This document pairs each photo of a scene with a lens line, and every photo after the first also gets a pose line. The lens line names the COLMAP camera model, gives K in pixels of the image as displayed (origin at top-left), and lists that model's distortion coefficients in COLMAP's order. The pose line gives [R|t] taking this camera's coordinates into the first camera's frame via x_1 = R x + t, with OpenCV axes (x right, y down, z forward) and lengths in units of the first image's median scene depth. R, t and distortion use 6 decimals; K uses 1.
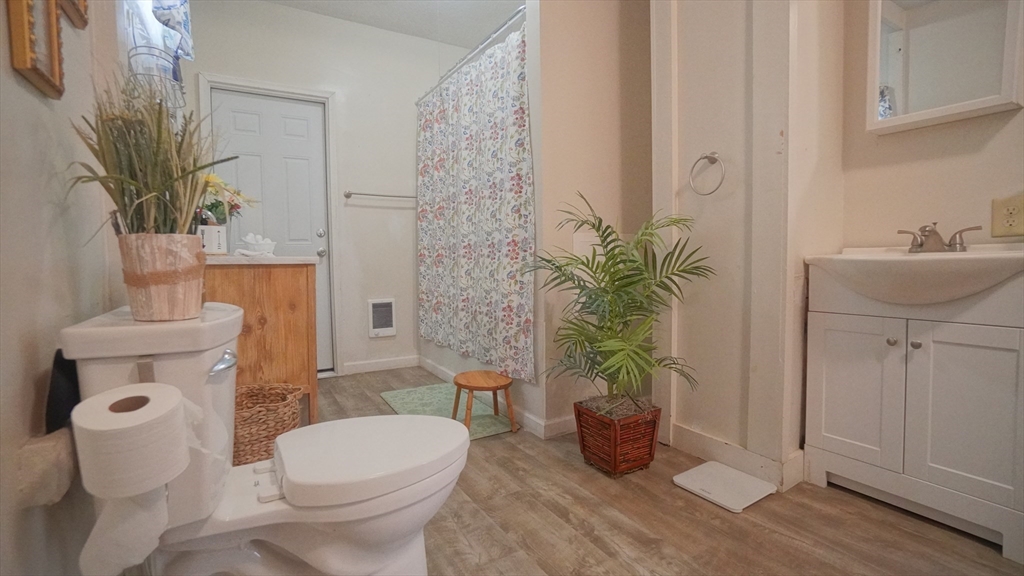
lens RADIAL K [[451.5, 0, 501.9], [0, 451.5, 285.4], [0, 0, 1]] dist [-0.062040, 0.021438]
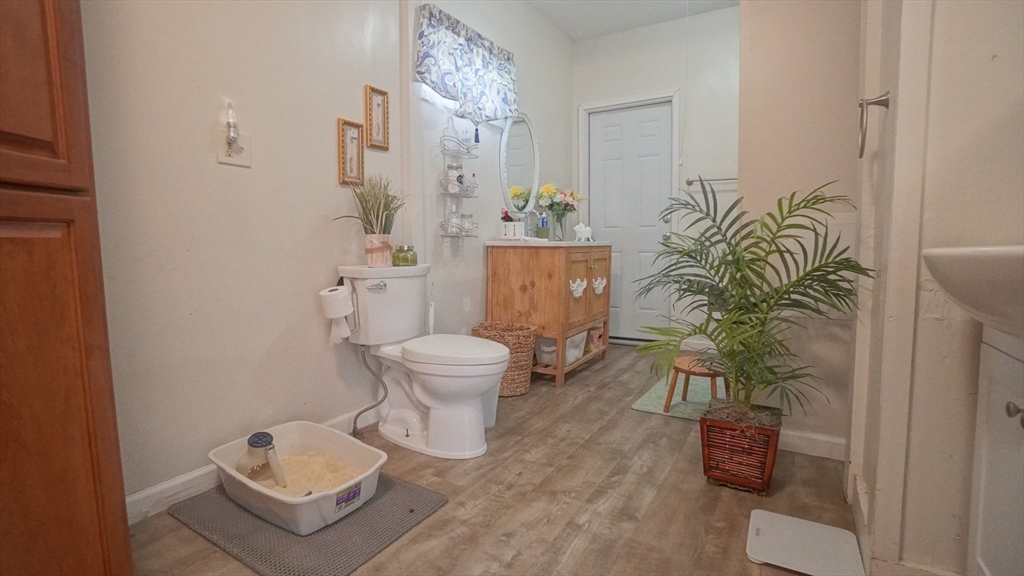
lens RADIAL K [[475.8, 0, 500.8], [0, 475.8, 287.0], [0, 0, 1]] dist [-0.066820, 0.022571]
pose [[0.464390, 0.088129, -0.881235, 0.910401], [-0.053571, 0.996010, 0.071376, -0.020525], [0.884009, 0.014062, 0.467258, 0.162383]]
